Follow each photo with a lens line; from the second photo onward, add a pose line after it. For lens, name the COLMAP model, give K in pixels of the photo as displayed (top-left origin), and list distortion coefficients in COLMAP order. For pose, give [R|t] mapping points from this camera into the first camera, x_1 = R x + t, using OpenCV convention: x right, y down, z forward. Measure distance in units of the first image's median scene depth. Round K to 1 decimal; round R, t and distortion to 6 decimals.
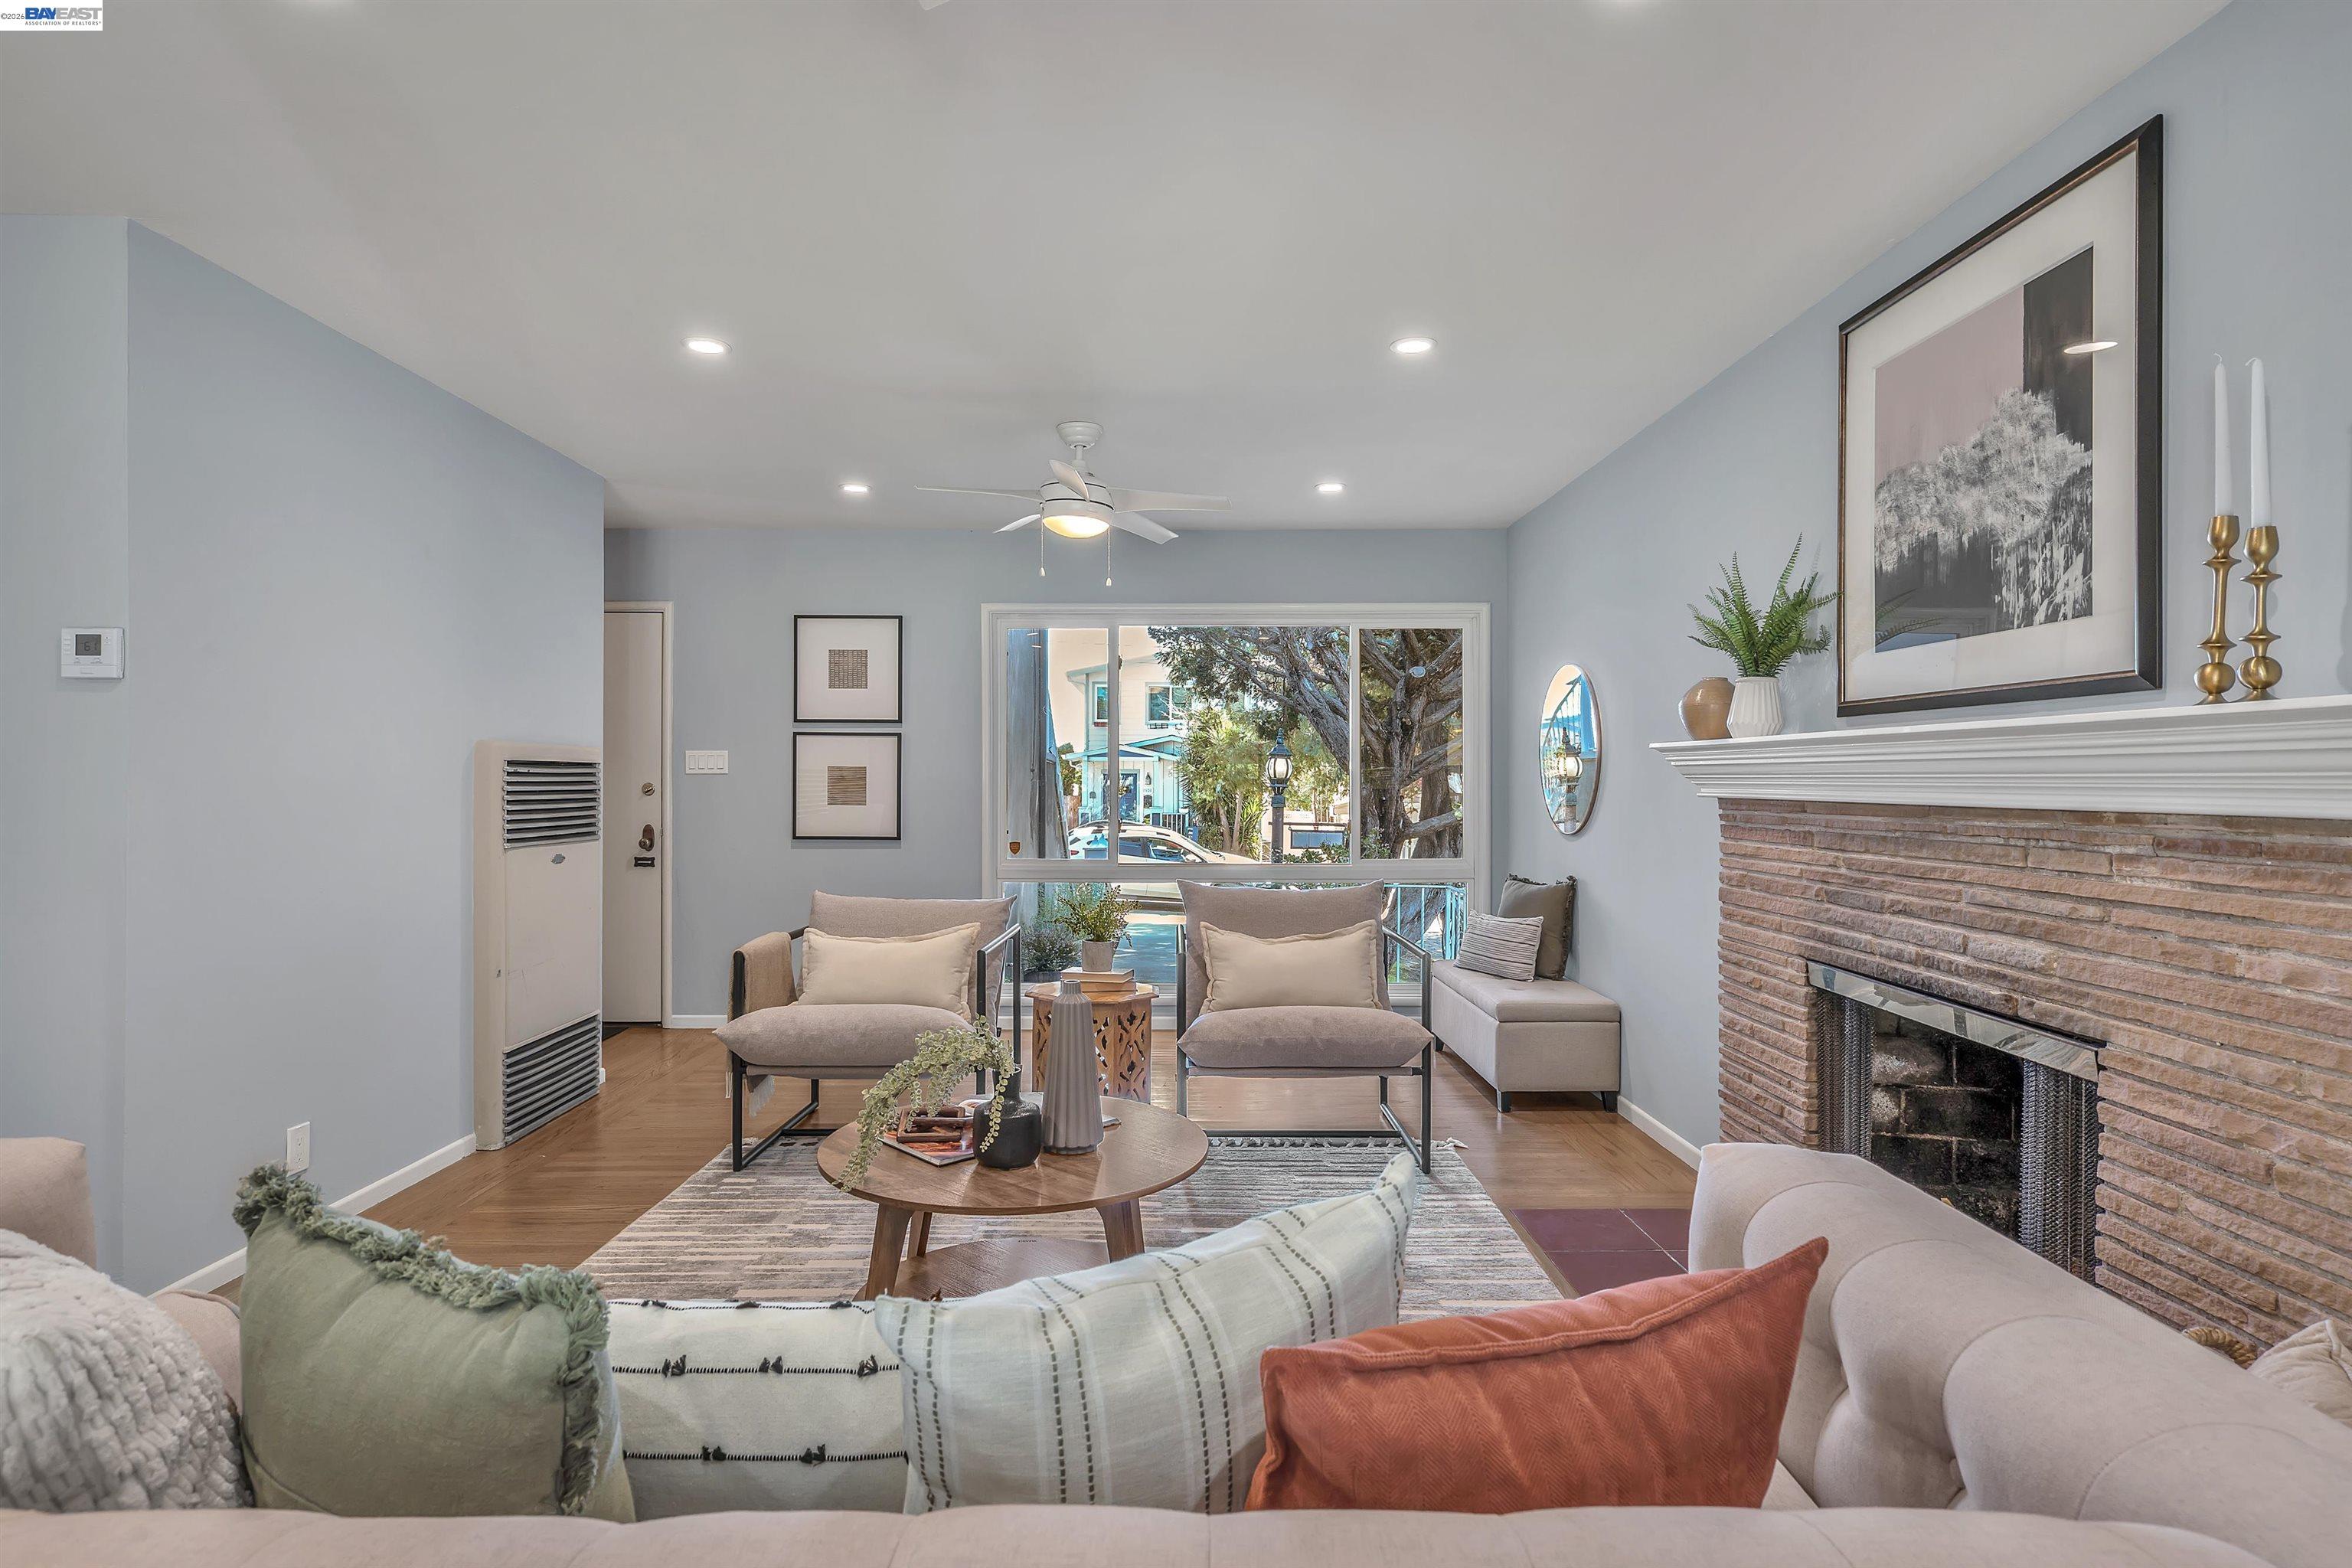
lens RADIAL K [[1216.1, 0, 1173.9], [0, 1216.1, 785.4], [0, 0, 1]] dist [-0.004039, 0.001704]
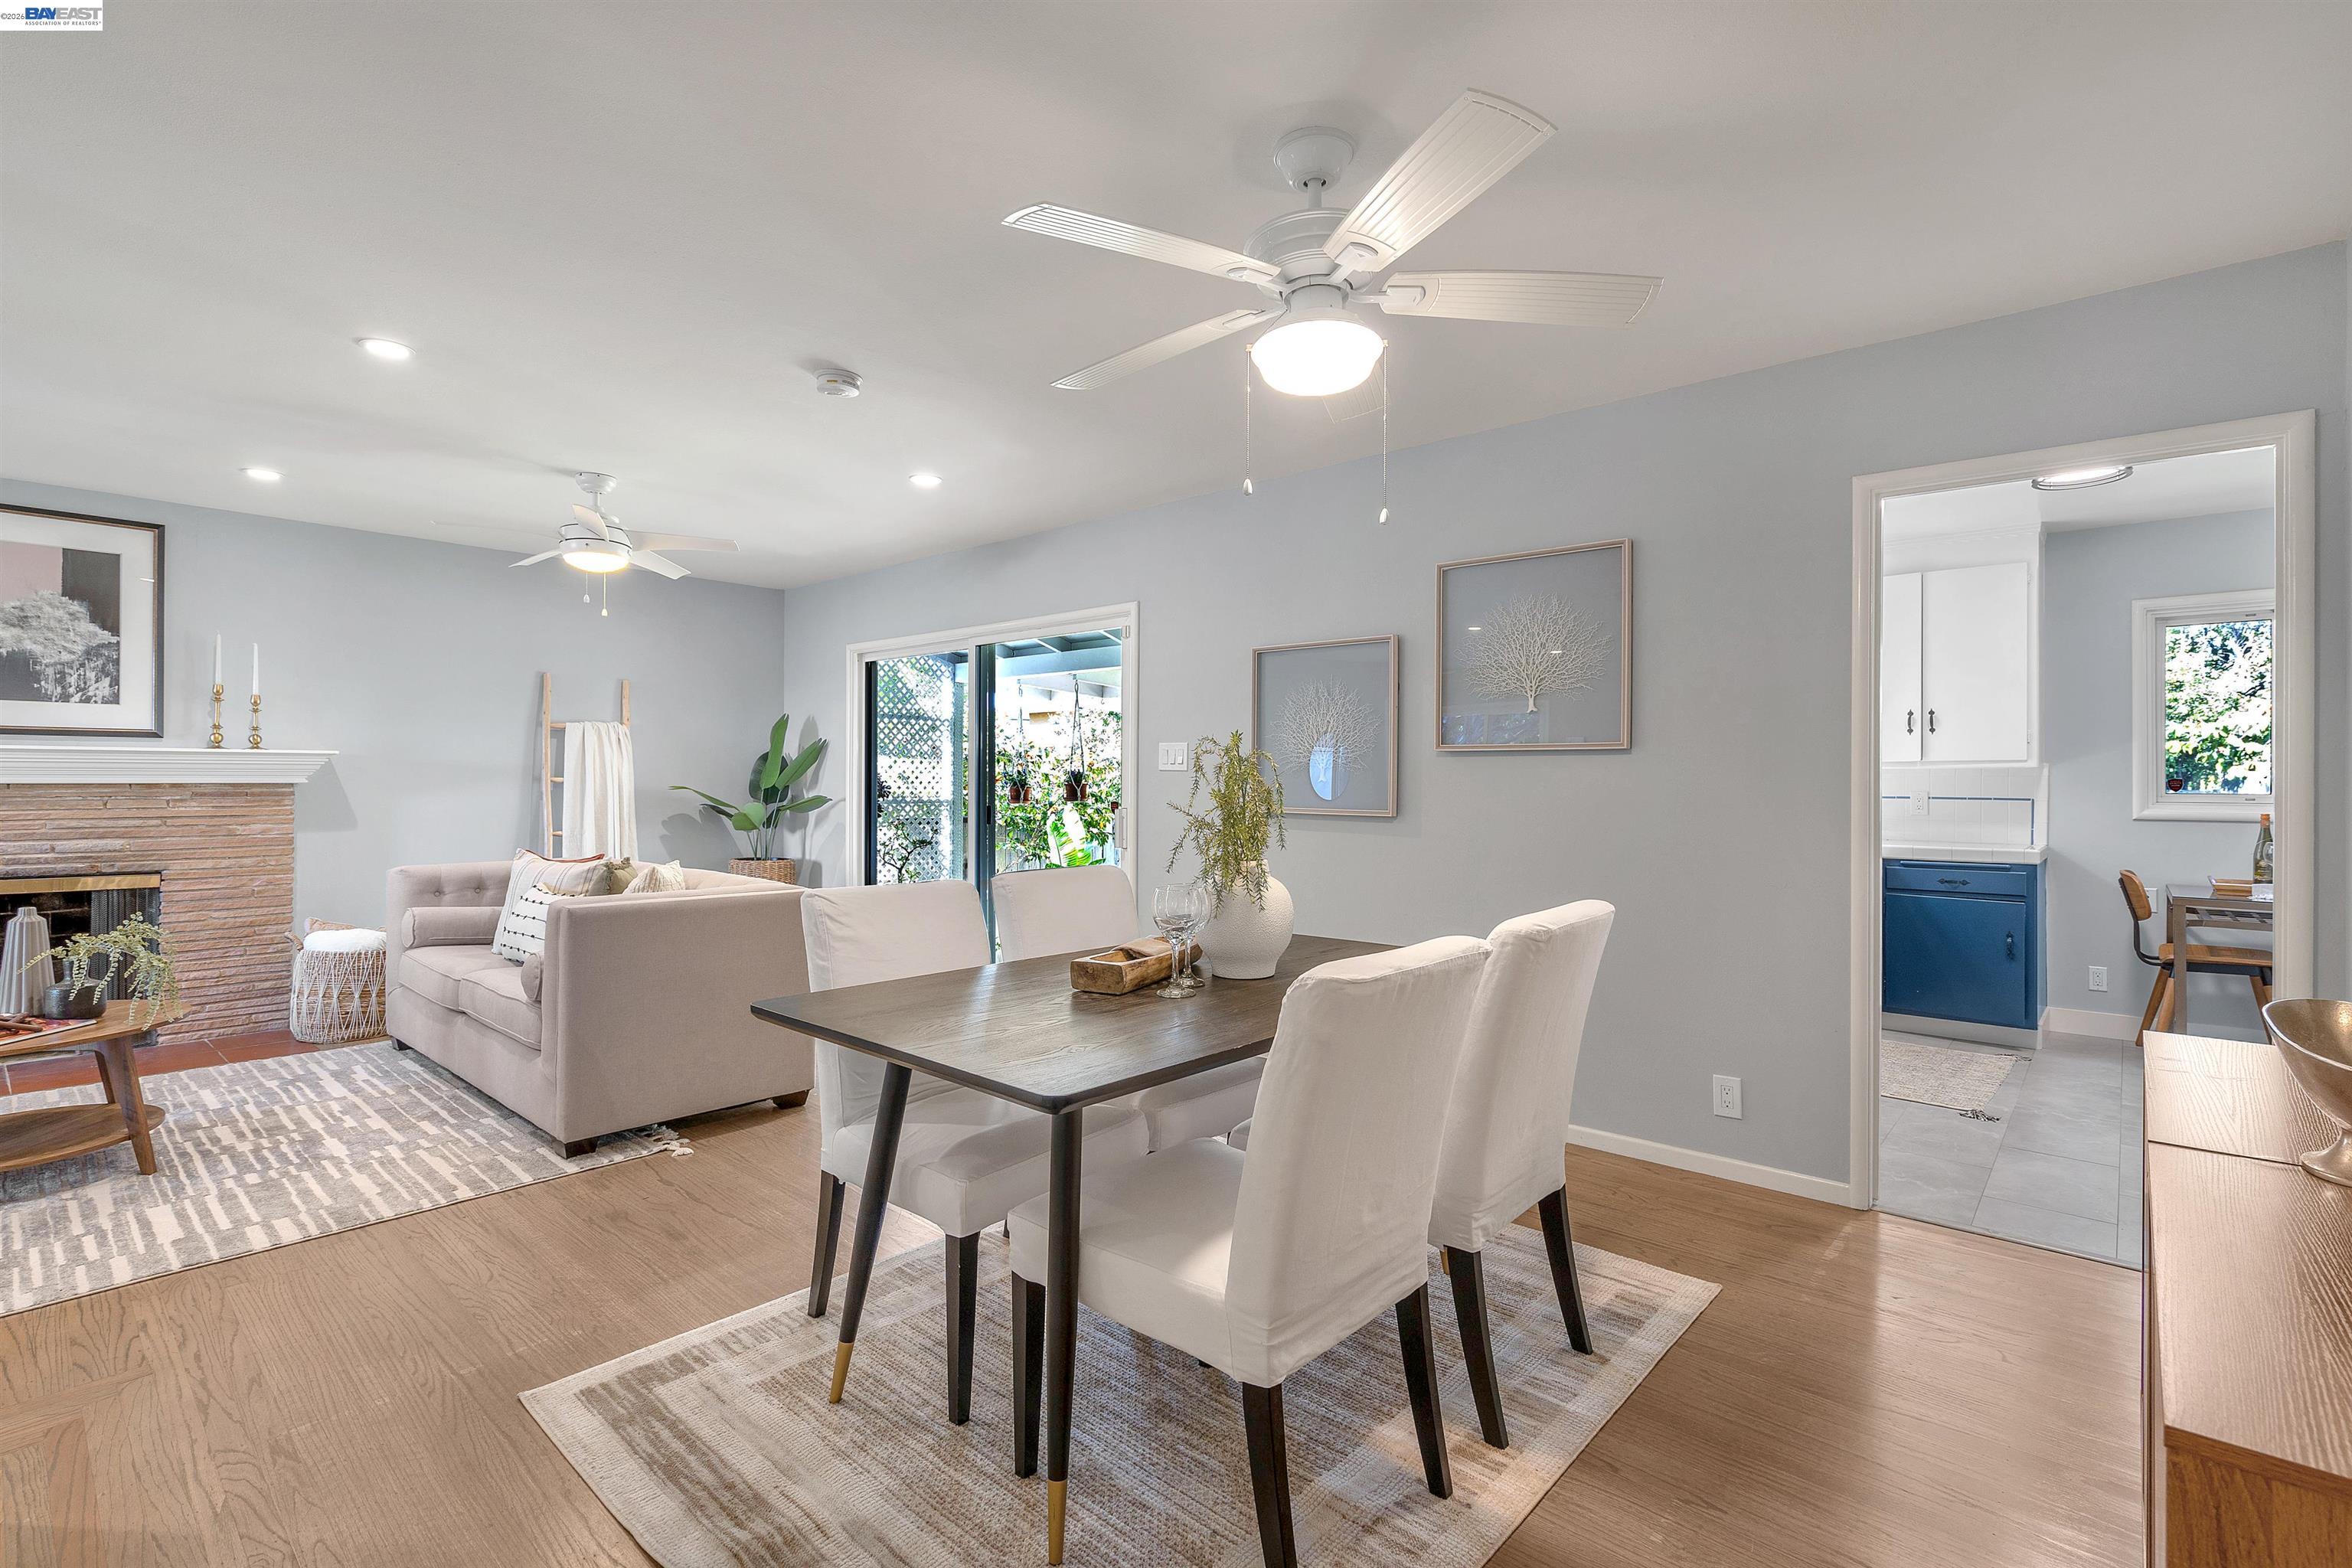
lens RADIAL K [[1066.7, 0, 1173.5], [0, 1066.7, 774.5], [0, 0, 1]] dist [-0.005154, 0.000357]
pose [[-0.735280, -0.003694, 0.677753, -1.976994], [-0.002235, 0.999993, 0.003026, -0.008409], [-0.677759, 0.000710, -0.735283, 0.987463]]
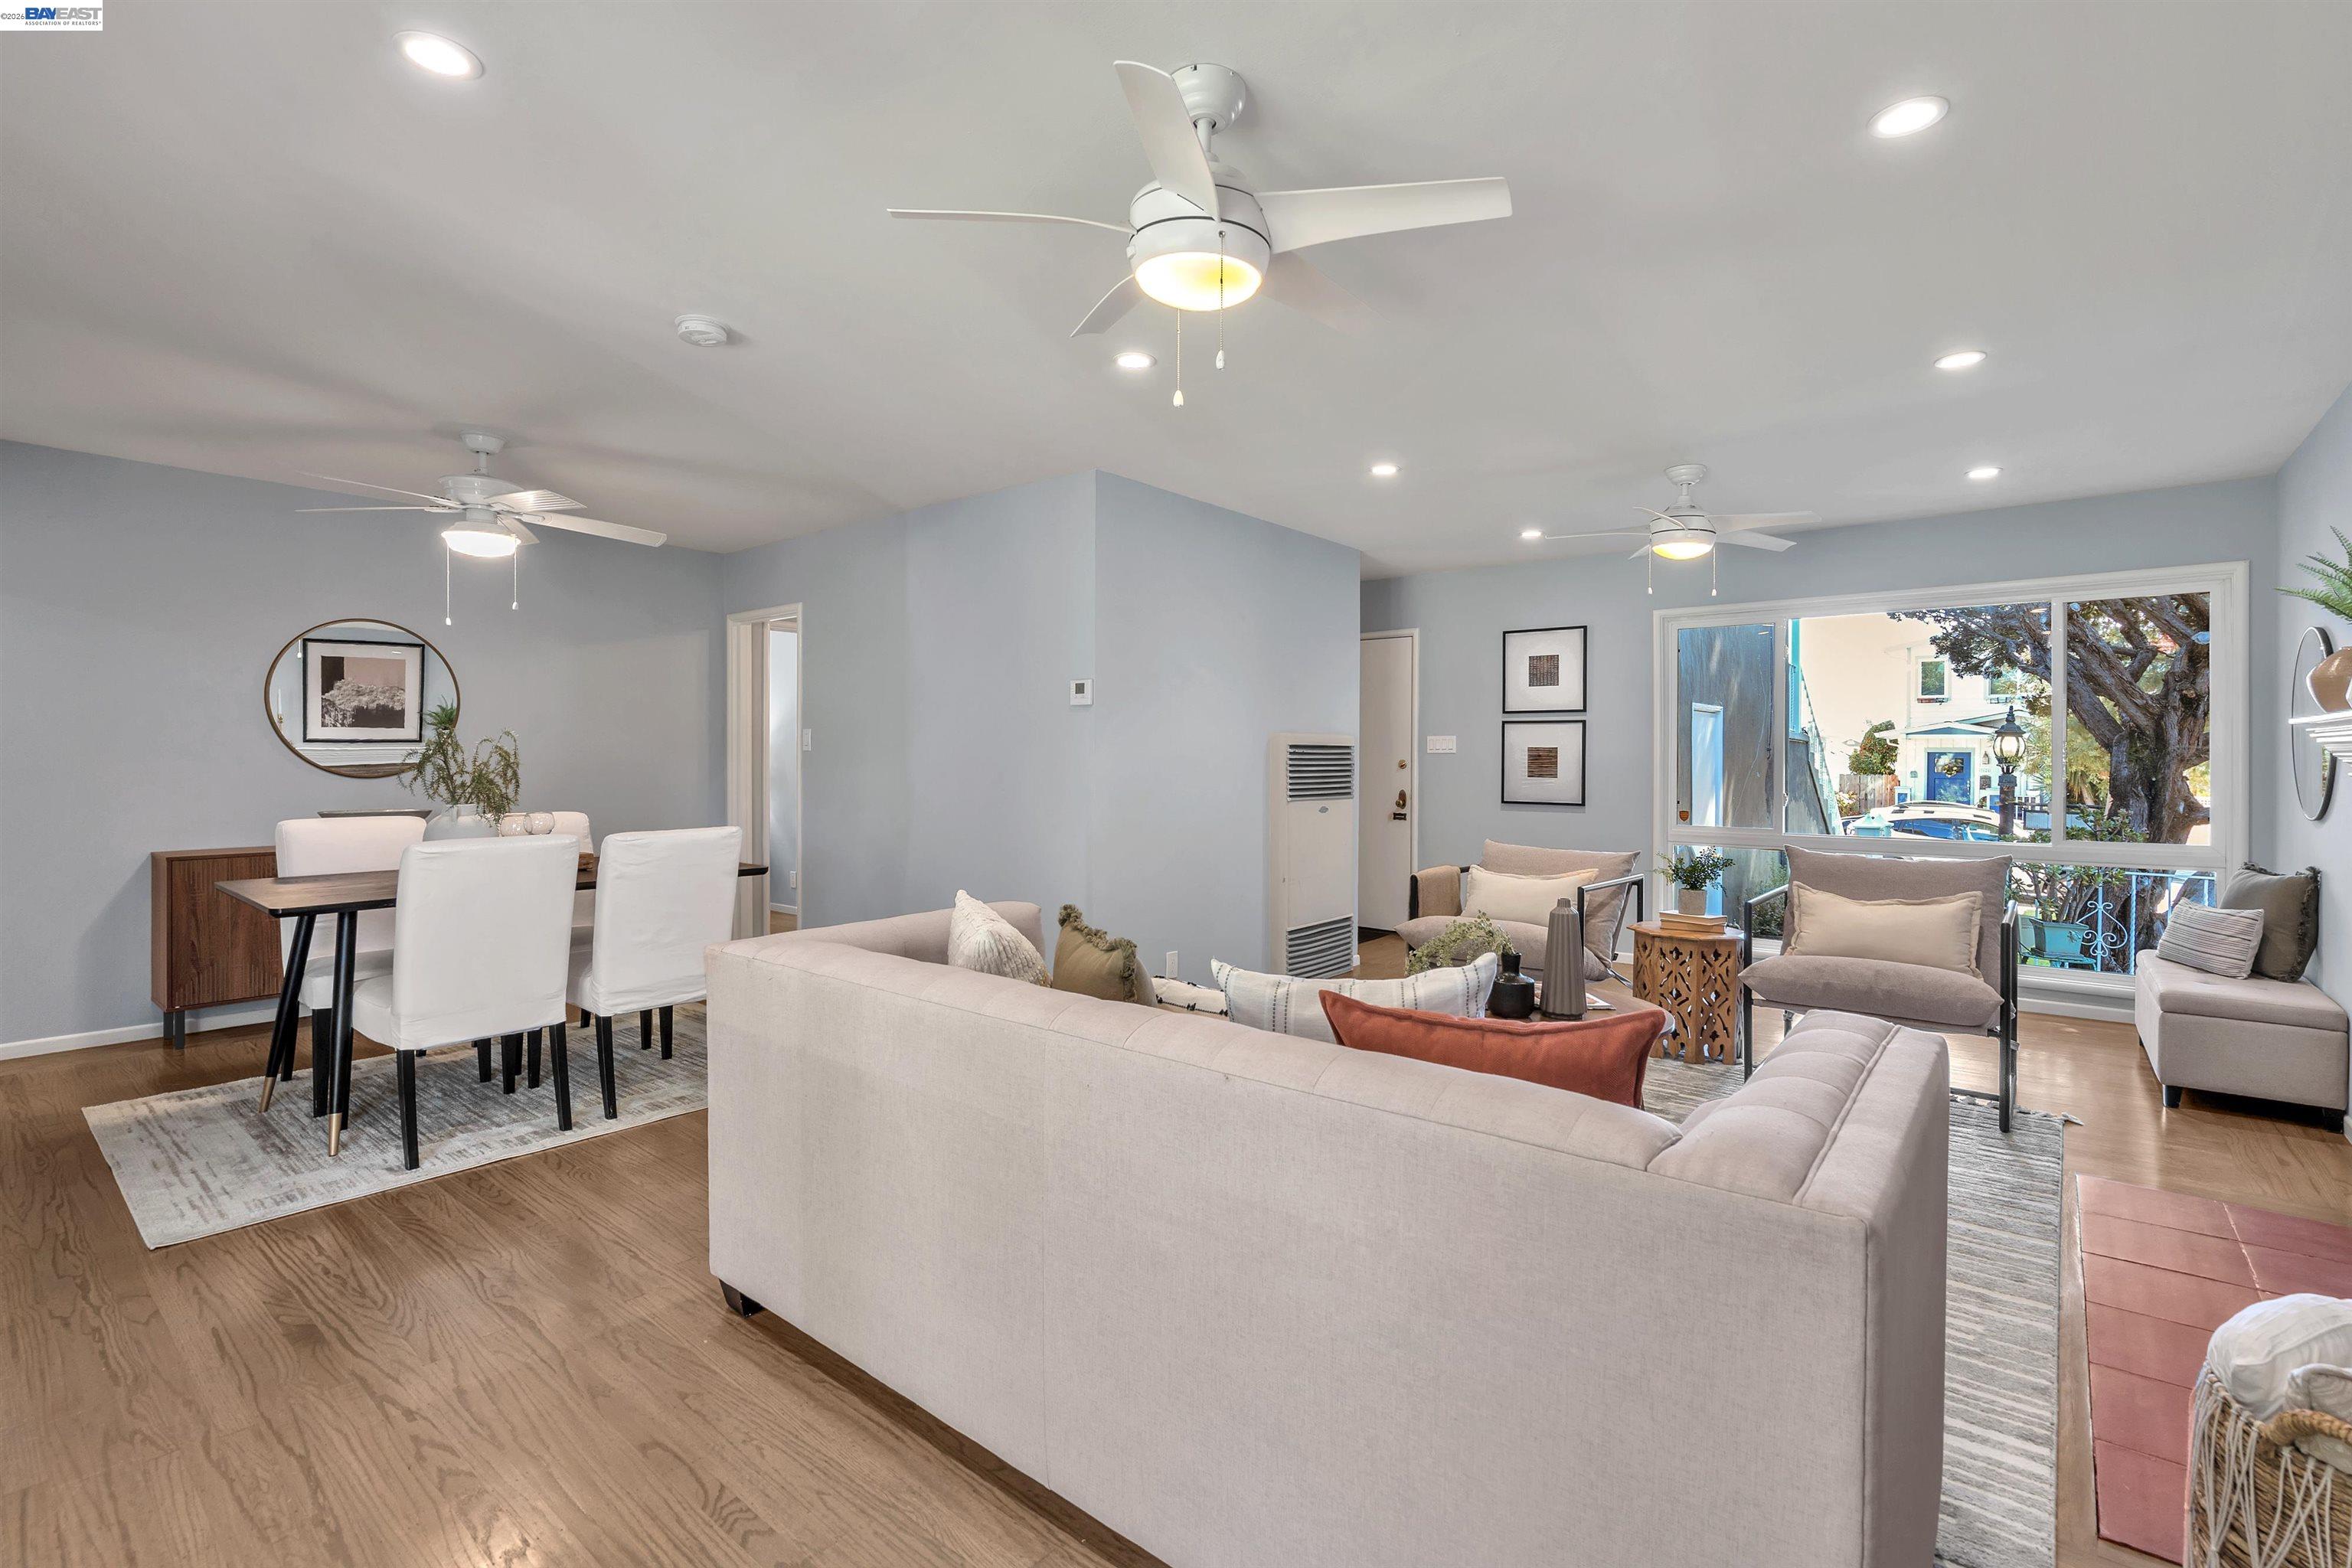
lens RADIAL K [[1066.7, 0, 1172.8], [0, 1066.7, 764.5], [0, 0, 1]] dist [-0.005154, 0.000357]
pose [[0.765889, 0.004979, -0.642953, 0.210952], [-0.004155, 0.999987, 0.002794, 0.001363], [0.642959, 0.000532, 0.765900, -0.143610]]
